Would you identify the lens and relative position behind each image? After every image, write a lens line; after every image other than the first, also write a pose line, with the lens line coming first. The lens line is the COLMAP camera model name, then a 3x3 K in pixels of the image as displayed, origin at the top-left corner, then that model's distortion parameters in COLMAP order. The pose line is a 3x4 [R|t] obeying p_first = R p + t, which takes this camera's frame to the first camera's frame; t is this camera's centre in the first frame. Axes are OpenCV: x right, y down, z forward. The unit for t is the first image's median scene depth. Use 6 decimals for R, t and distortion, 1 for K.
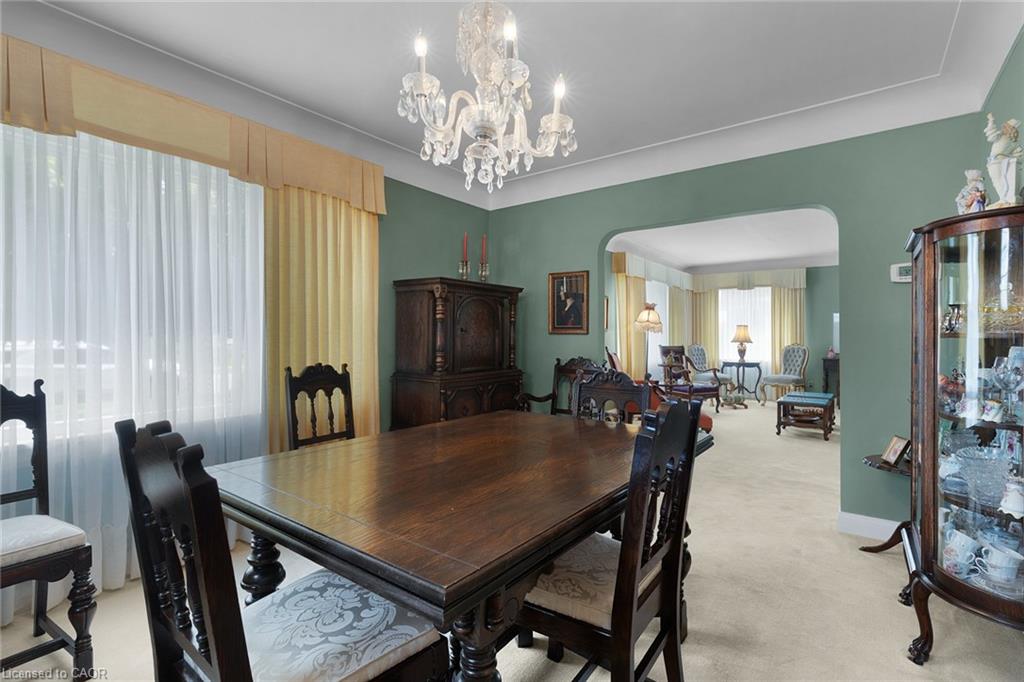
lens RADIAL K [[486.8, 0, 502.7], [0, 486.8, 333.7], [0, 0, 1]] dist [0.012381, -0.000664]
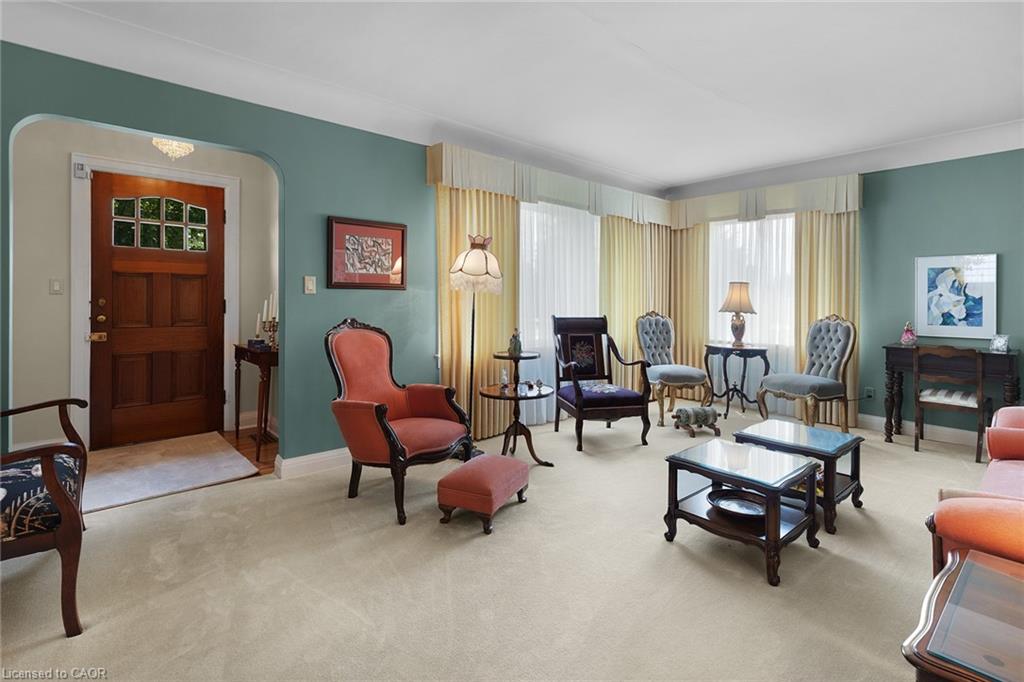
lens RADIAL K [[486.8, 0, 508.9], [0, 486.8, 299.5], [0, 0, 1]] dist [0.012381, -0.000664]
pose [[0.976960, 0.006691, -0.213320, 0.352593], [-0.006692, 0.999977, 0.000718, 0.004441], [0.213320, 0.000726, 0.976982, 0.389297]]
